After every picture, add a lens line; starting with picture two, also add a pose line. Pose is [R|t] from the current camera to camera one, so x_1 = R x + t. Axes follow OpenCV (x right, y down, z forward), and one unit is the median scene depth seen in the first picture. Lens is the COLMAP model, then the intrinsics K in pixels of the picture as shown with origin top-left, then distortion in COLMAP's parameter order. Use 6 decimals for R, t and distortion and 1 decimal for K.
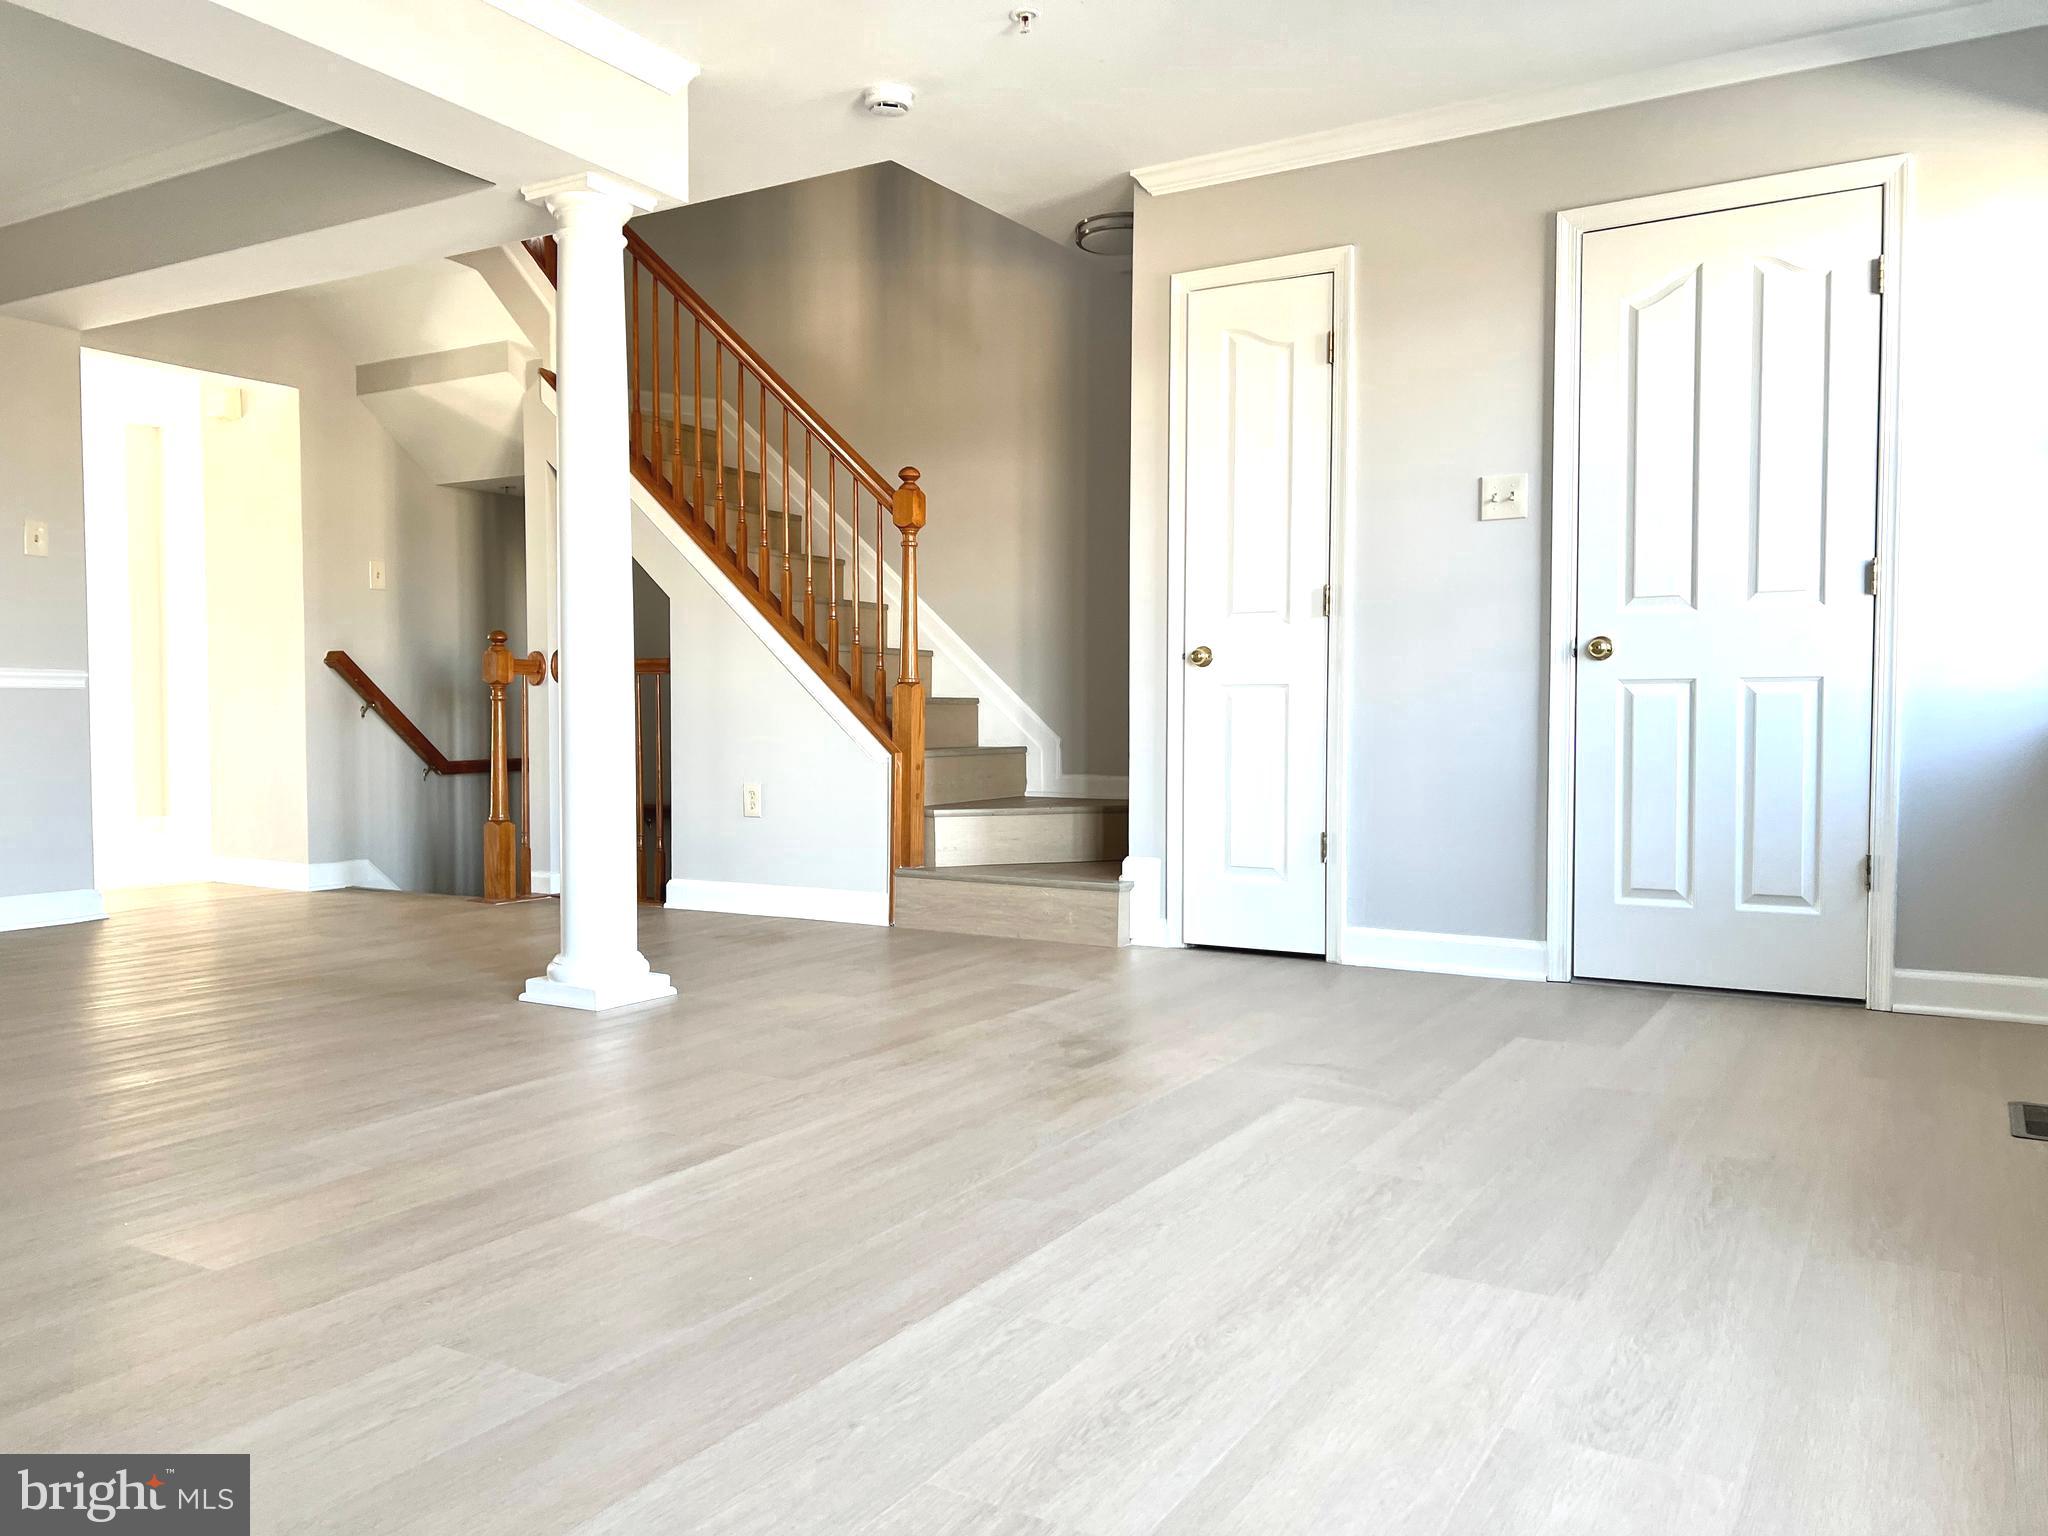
lens RADIAL K [[1527.9, 0, 1028.8], [0, 1527.9, 769.8], [0, 0, 1]] dist [0.048734, -0.068787]
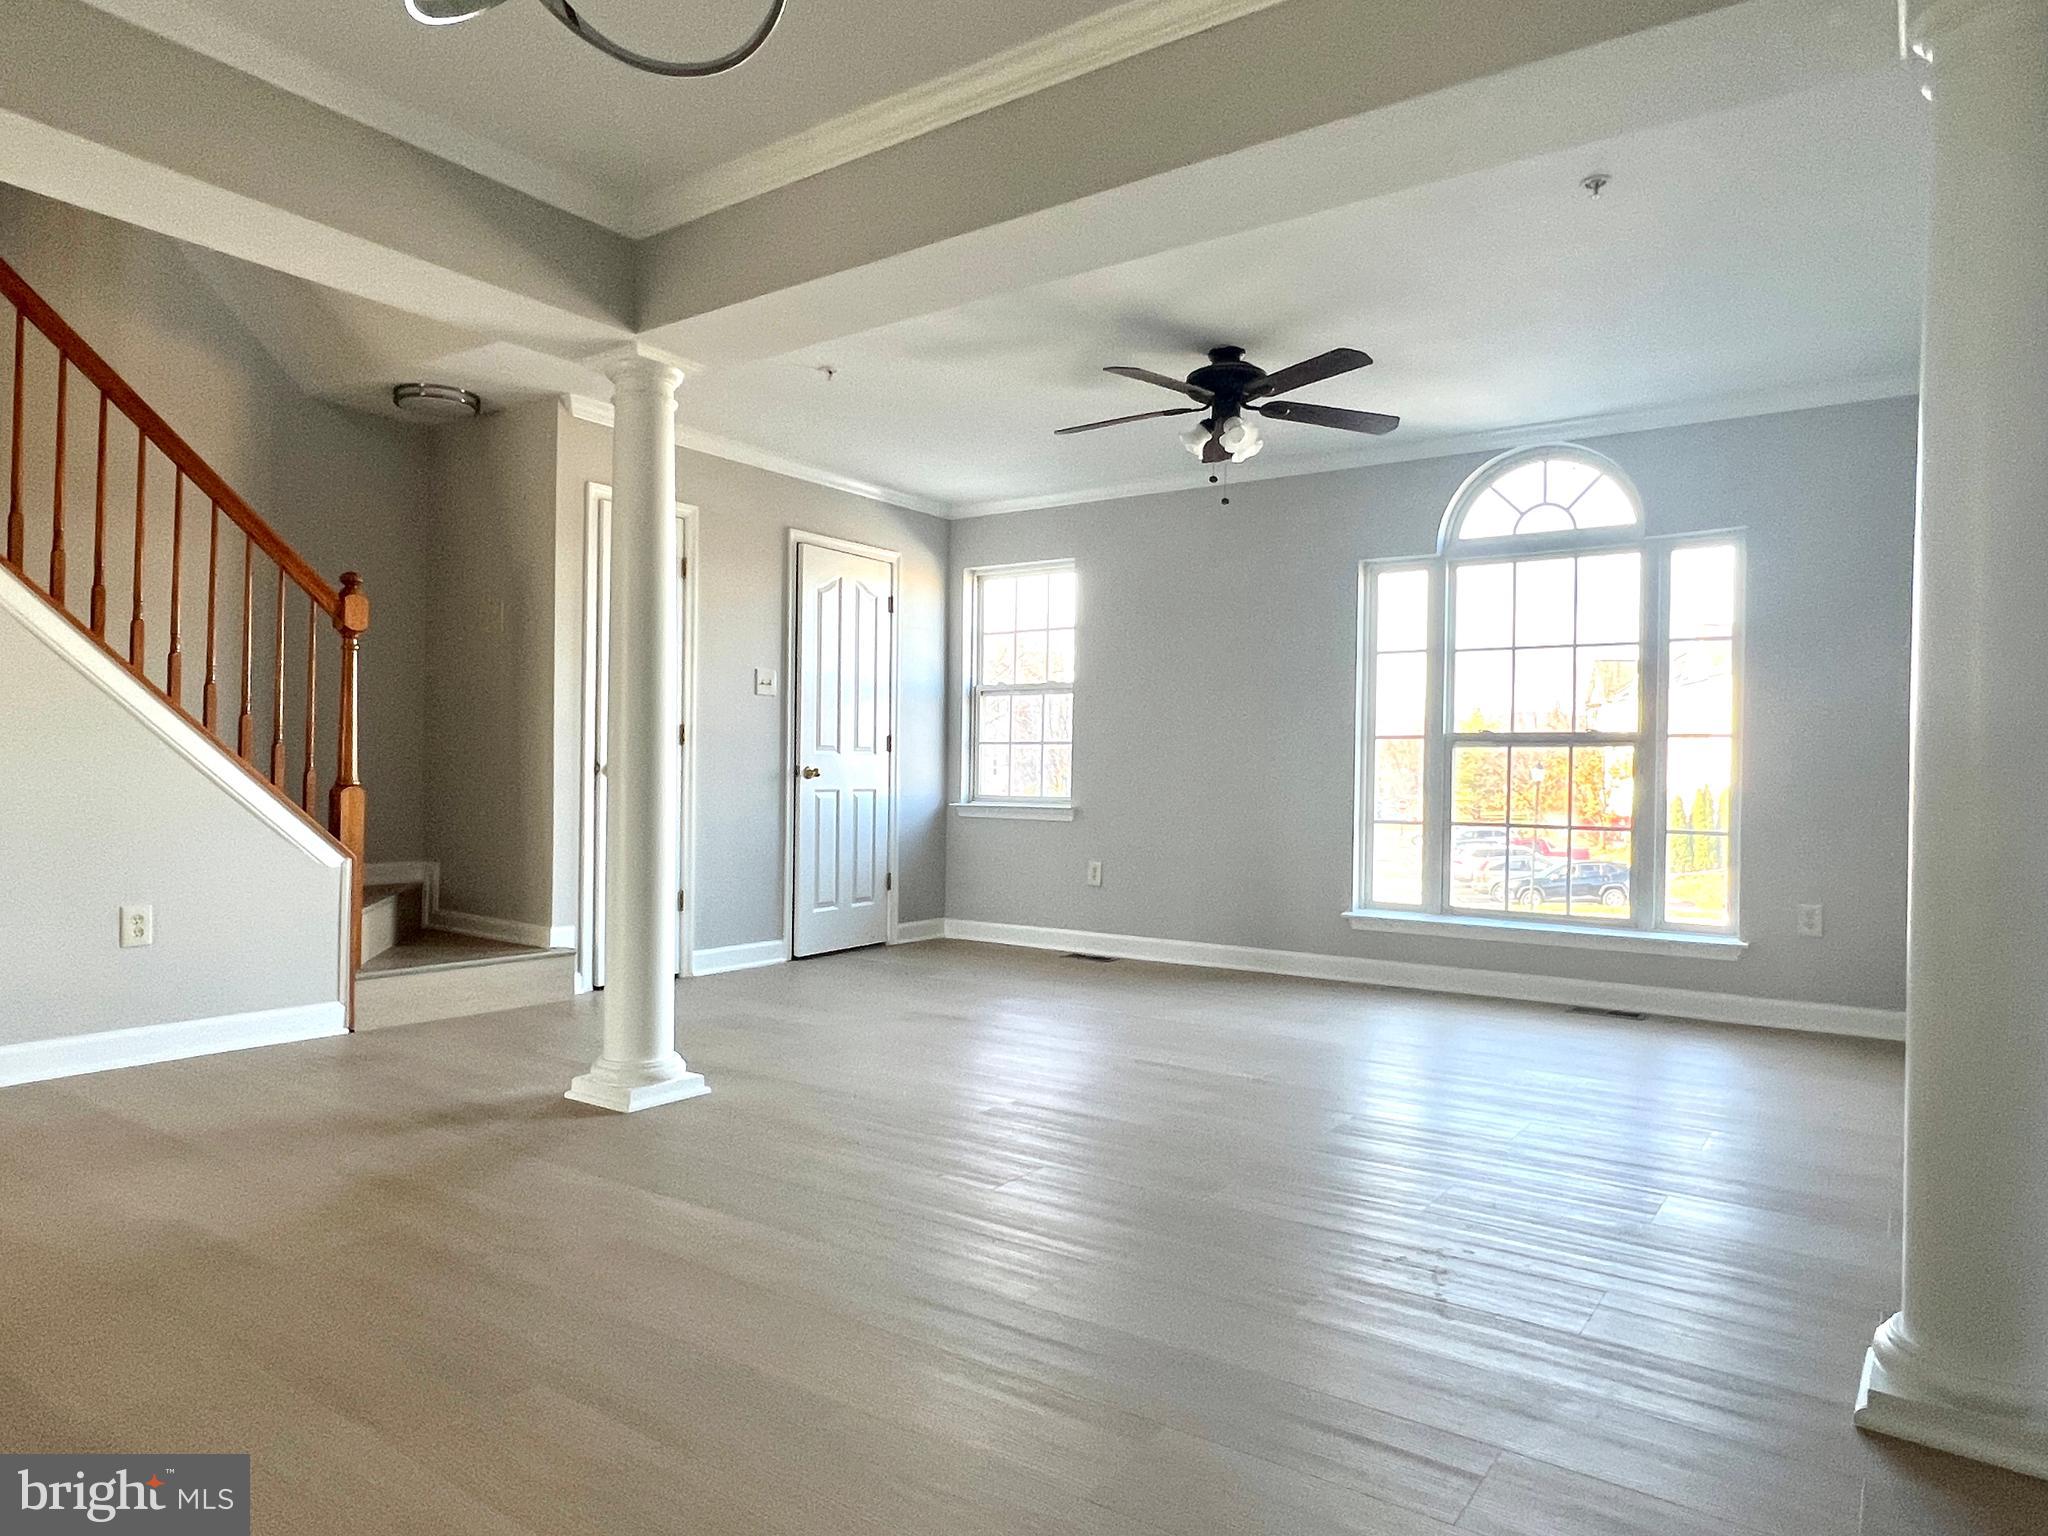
lens RADIAL K [[1301.4, 0, 1011.3], [0, 1301.4, 782.4], [0, 0, 1]] dist [0.003515, -0.004481]
pose [[0.067899, 0.016553, 0.997555, -1.126990], [0.058265, 0.998090, -0.020528, -0.020724], [-0.995989, 0.059516, 0.066805, 0.645535]]
